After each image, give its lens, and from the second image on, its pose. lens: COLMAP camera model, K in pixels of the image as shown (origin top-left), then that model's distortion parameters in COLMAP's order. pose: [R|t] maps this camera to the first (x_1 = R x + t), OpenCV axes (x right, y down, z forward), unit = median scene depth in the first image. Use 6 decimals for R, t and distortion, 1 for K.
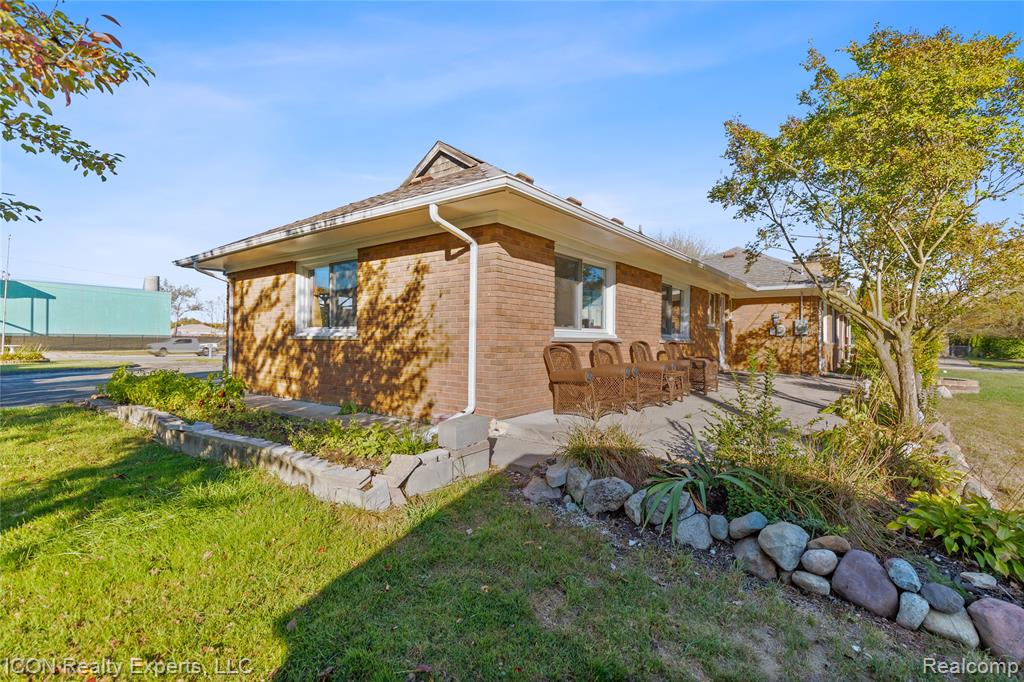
lens RADIAL K [[470.4, 0, 511.7], [0, 470.4, 340.5], [0, 0, 1]] dist [0.004298, -0.000818]
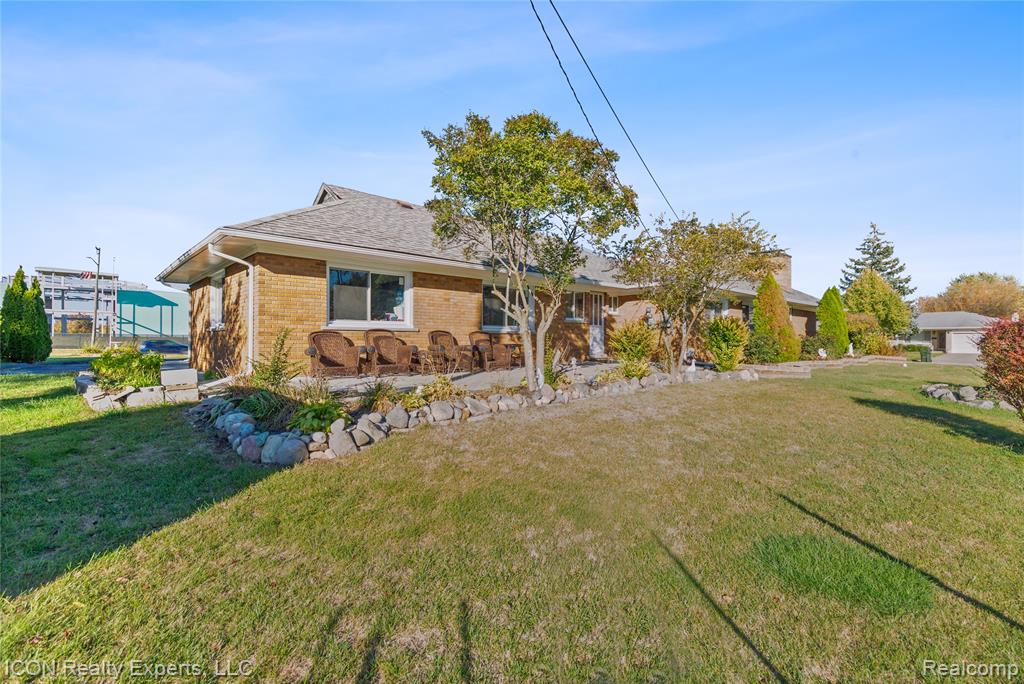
lens RADIAL K [[470.4, 0, 515.6], [0, 470.4, 346.3], [0, 0, 1]] dist [0.004298, -0.000818]
pose [[0.983711, -0.002812, -0.179735, 0.733224], [0.005321, 0.999895, 0.013476, 0.024951], [0.179678, -0.014213, 0.983623, -0.234967]]
